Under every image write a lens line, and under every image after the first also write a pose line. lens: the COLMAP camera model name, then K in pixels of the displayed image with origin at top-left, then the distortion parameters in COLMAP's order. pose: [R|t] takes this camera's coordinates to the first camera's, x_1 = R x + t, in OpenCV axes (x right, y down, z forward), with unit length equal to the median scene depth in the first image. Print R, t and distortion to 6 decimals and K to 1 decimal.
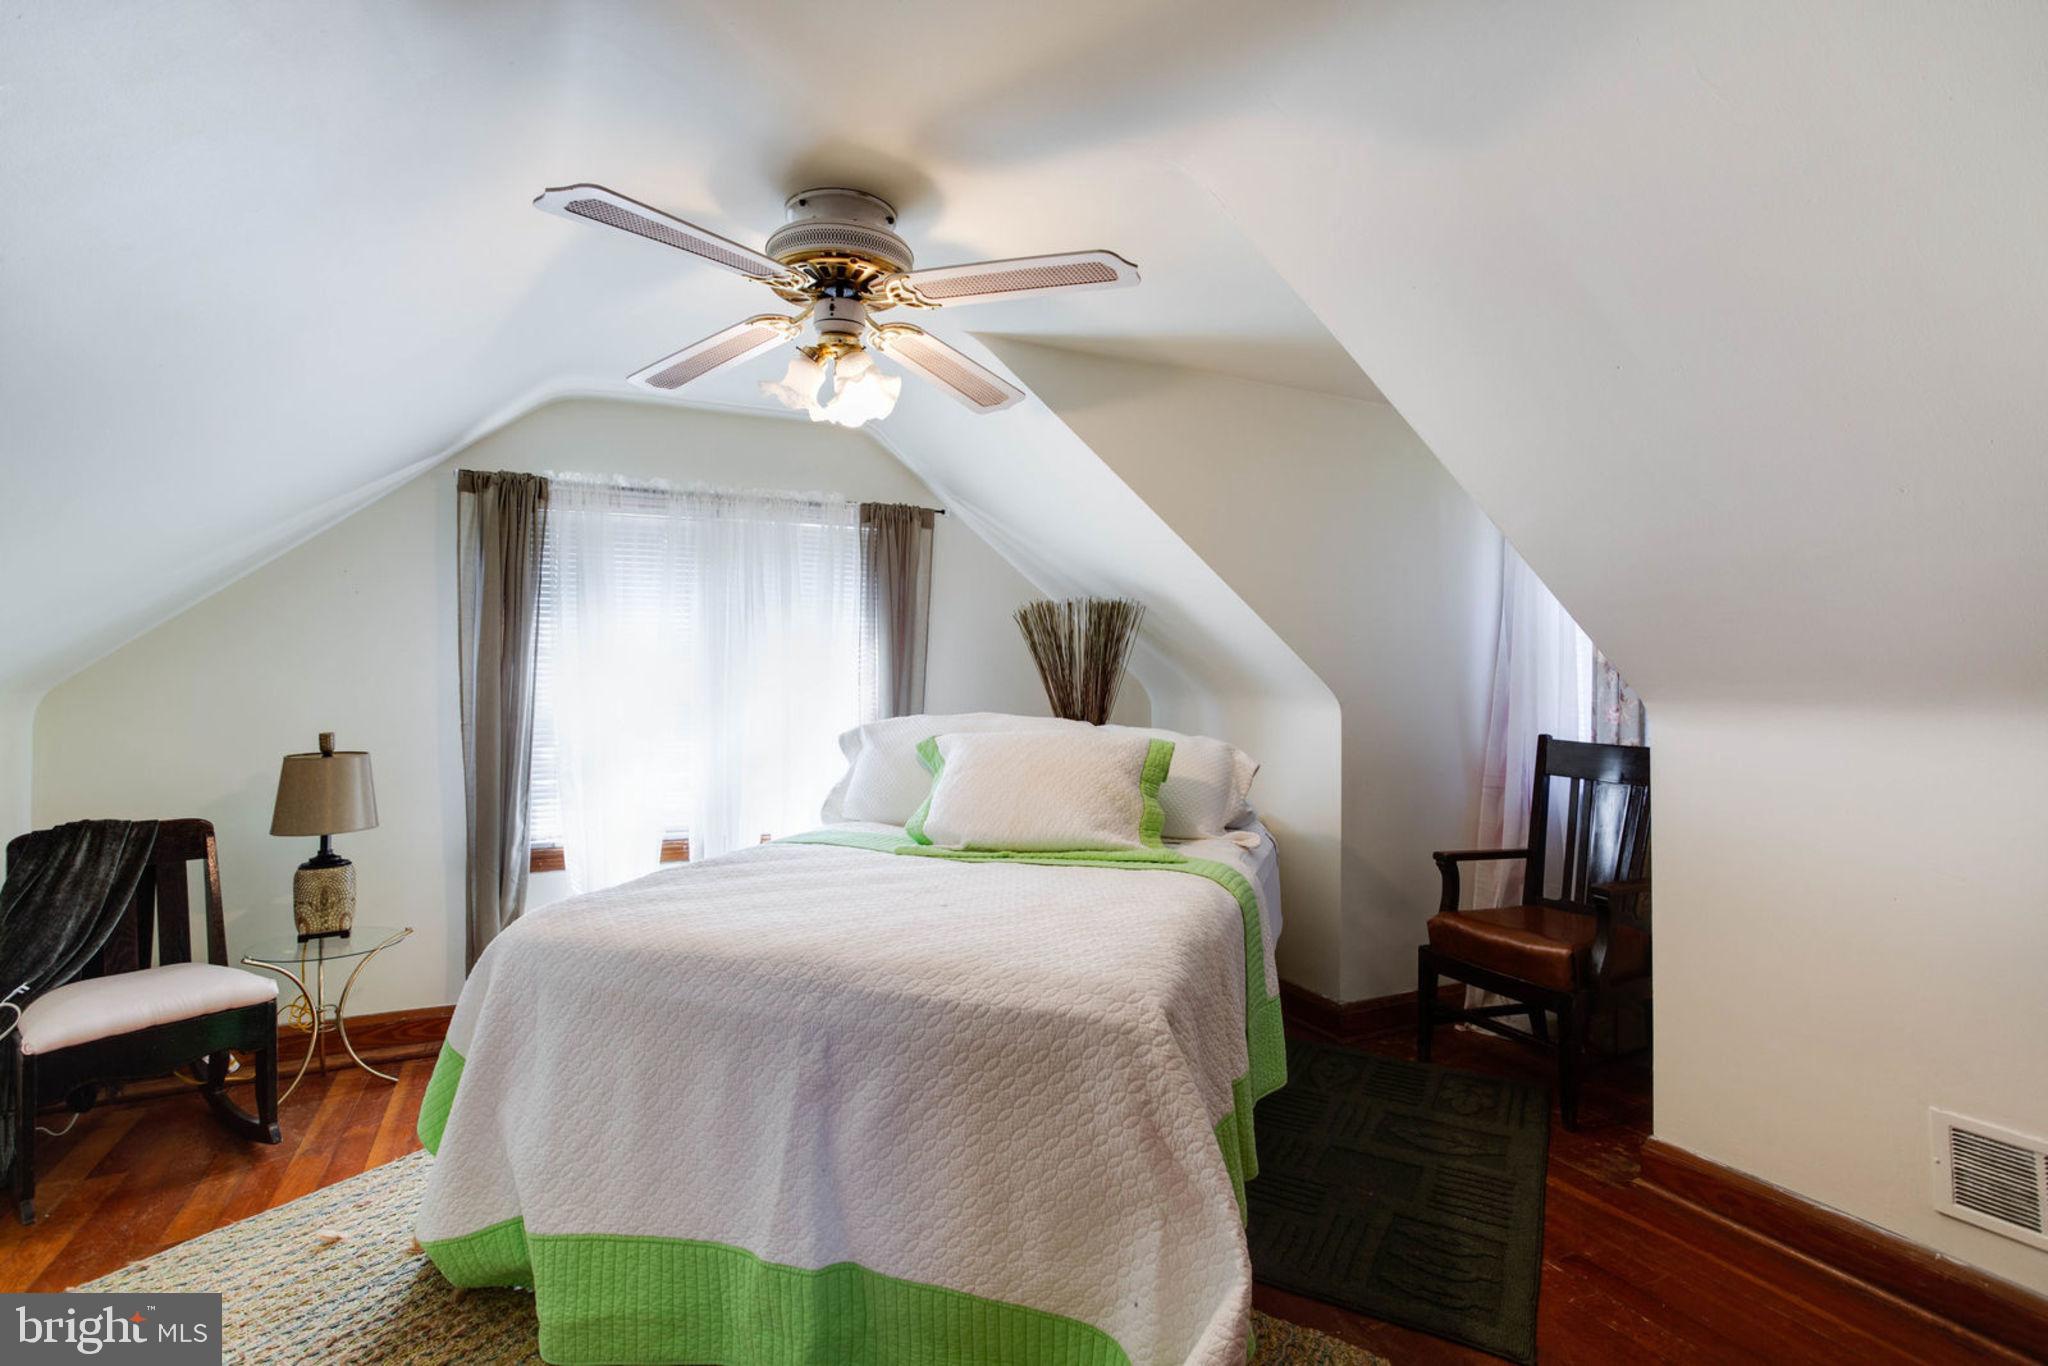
lens RADIAL K [[996.0, 0, 1021.5], [0, 996.0, 682.9], [0, 0, 1]] dist [-0.044033, 0.024086]
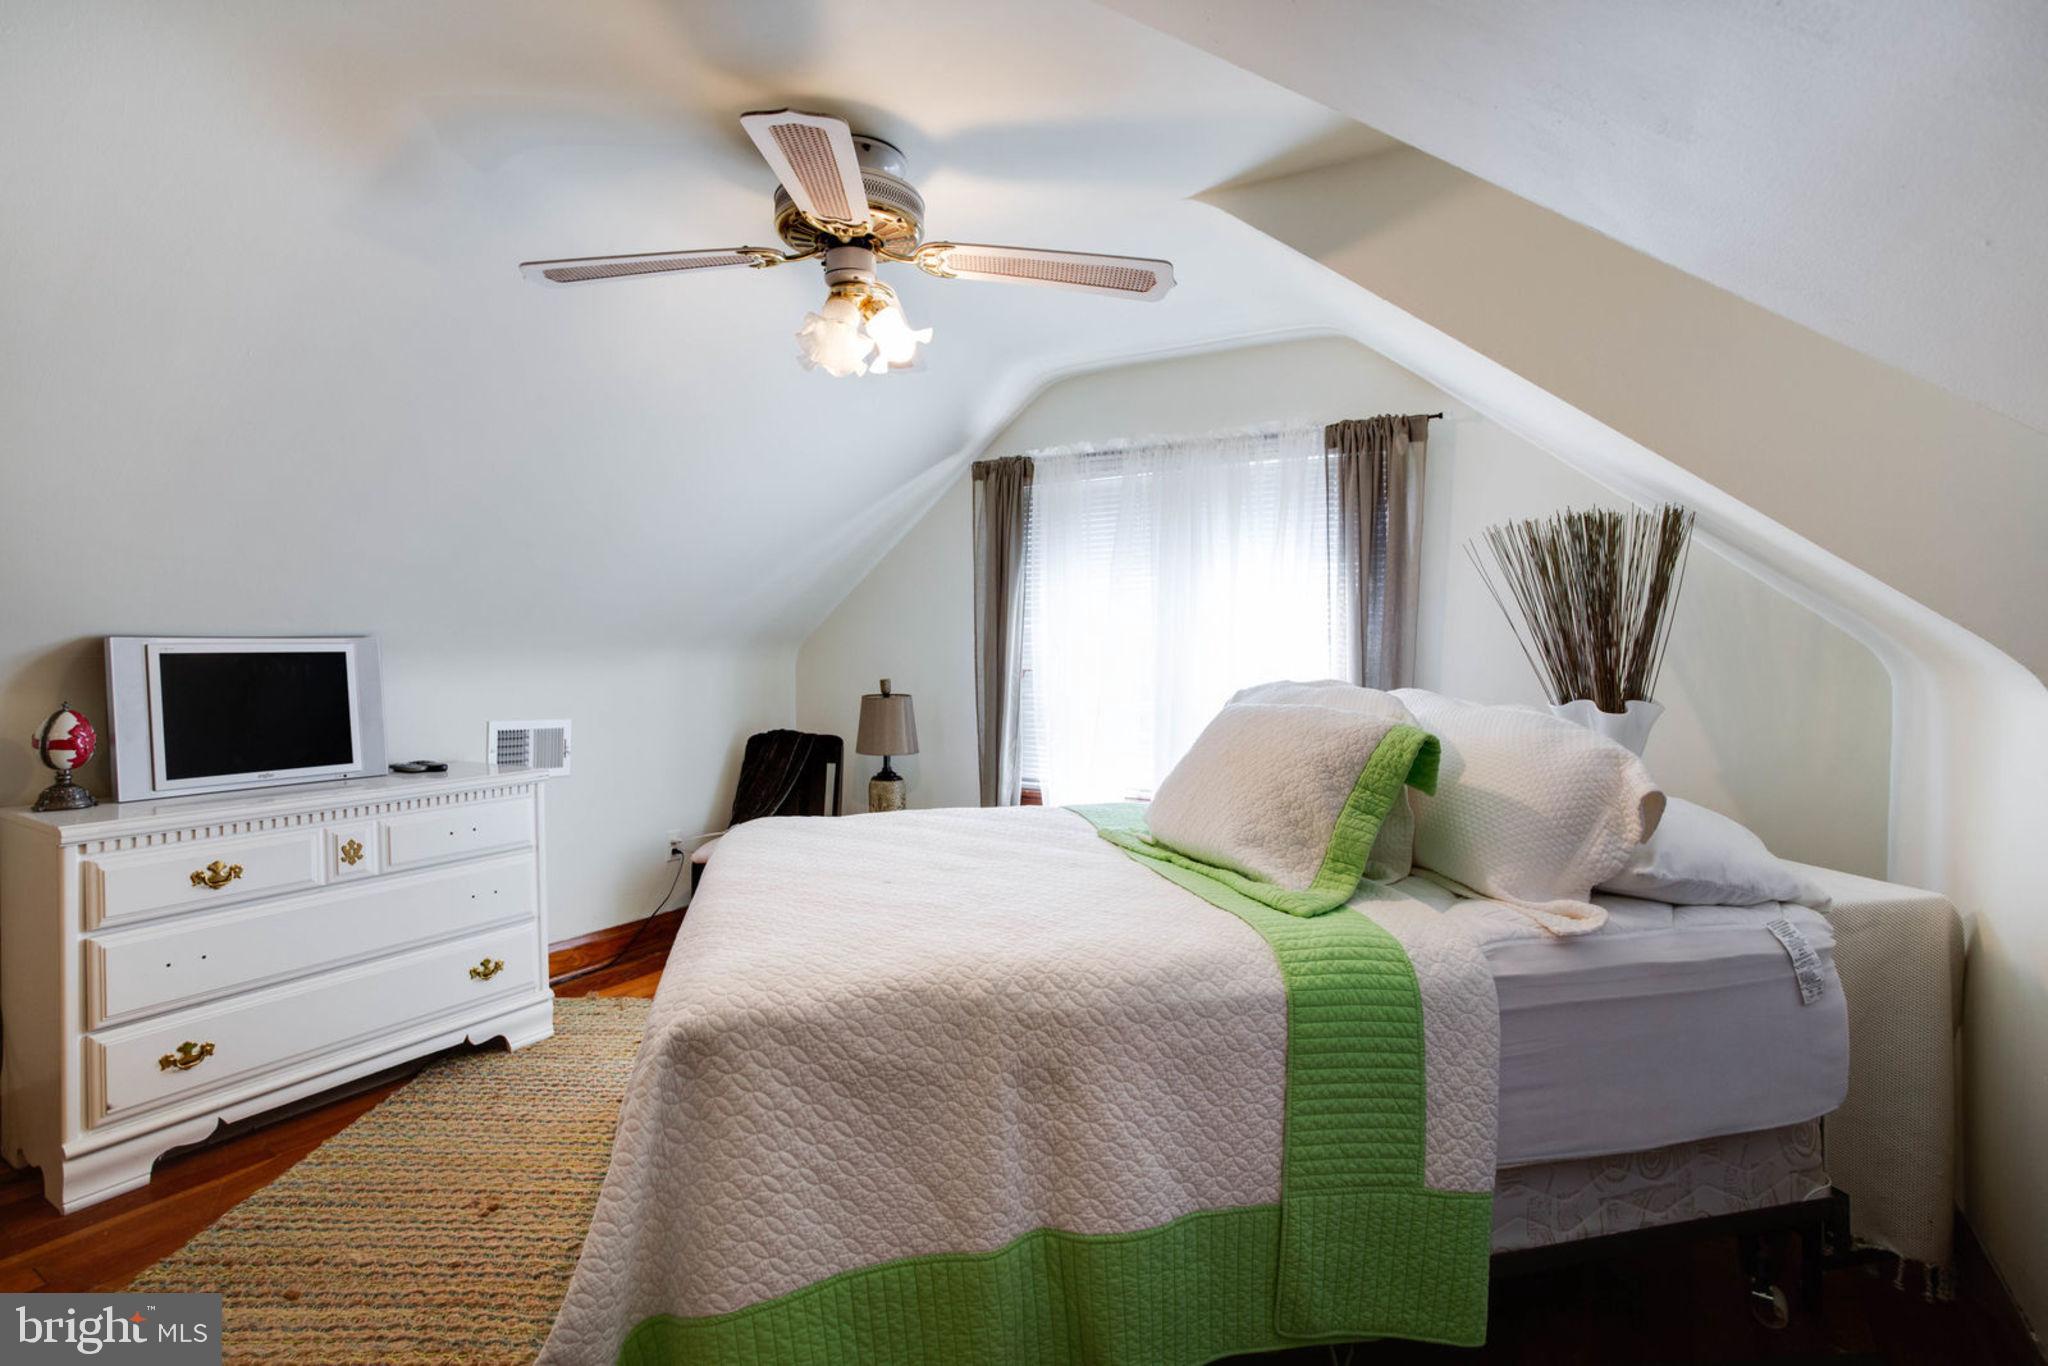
lens RADIAL K [[996.0, 0, 1019.4], [0, 996.0, 676.6], [0, 0, 1]] dist [-0.044033, 0.024086]
pose [[0.532832, 0.027855, -0.845763, 0.478140], [-0.002150, 0.999499, 0.031564, 0.004275], [0.846219, -0.014999, 0.532625, 0.397818]]
